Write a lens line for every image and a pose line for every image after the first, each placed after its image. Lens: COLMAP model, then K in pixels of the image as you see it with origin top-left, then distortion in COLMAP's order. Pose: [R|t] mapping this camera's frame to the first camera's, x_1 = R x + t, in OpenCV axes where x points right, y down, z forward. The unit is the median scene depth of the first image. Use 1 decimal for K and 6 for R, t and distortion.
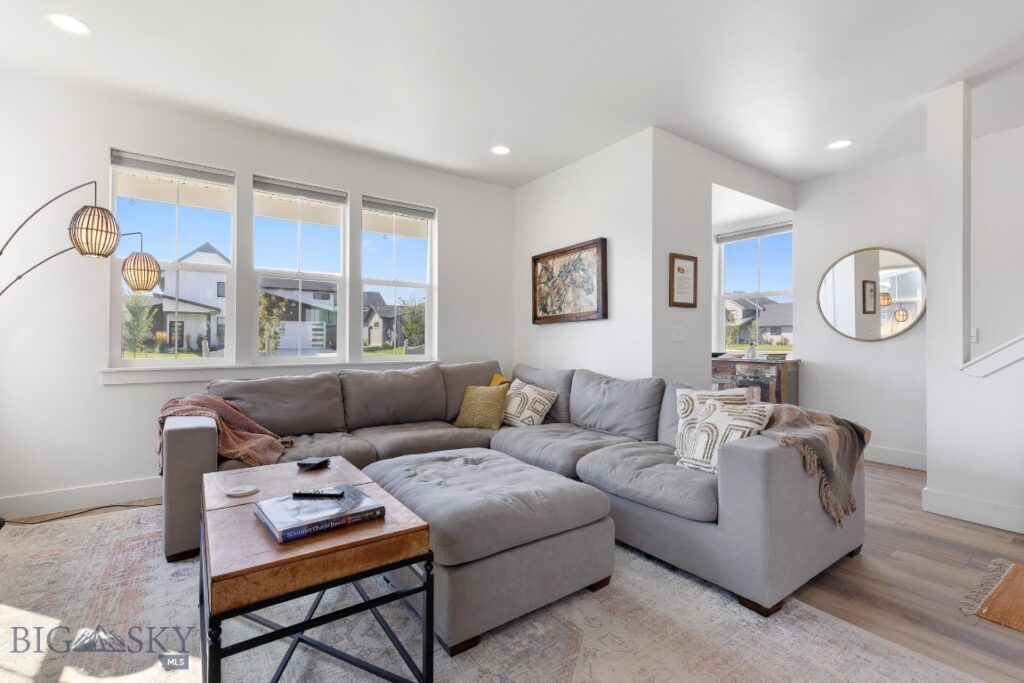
lens RADIAL K [[461.9, 0, 514.7], [0, 461.9, 337.0], [0, 0, 1]] dist [0.007982, -0.000724]
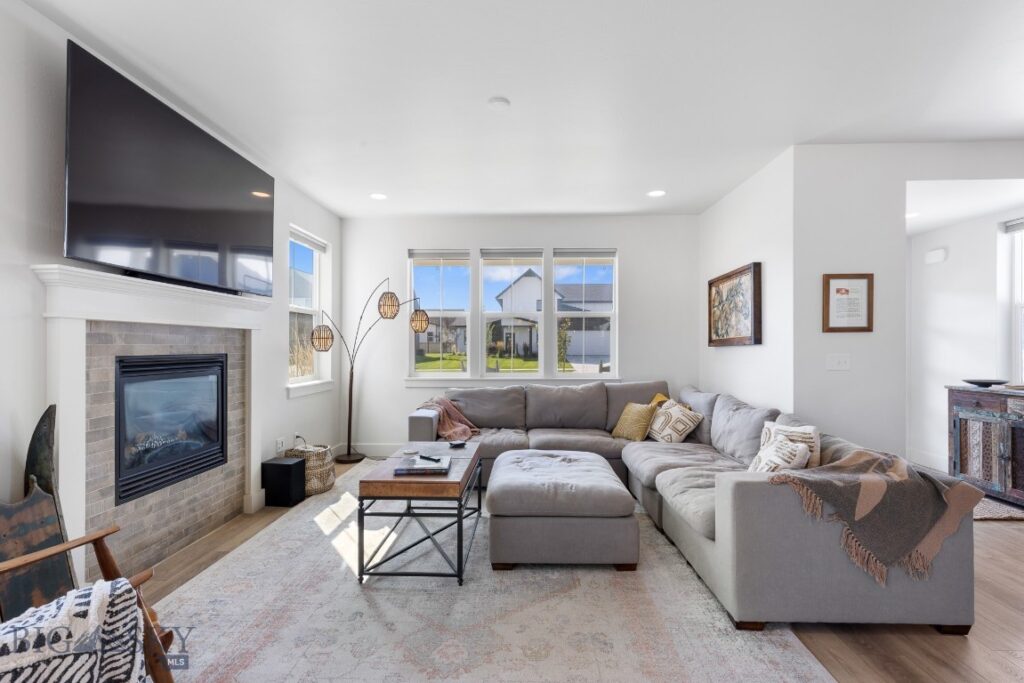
lens RADIAL K [[461.9, 0, 512.0], [0, 461.9, 344.6], [0, 0, 1]] dist [0.007982, -0.000724]
pose [[0.798624, -0.004268, -0.601816, 0.390945], [0.006462, 0.999978, 0.001484, -0.046421], [0.601796, -0.005074, 0.798634, -0.111850]]
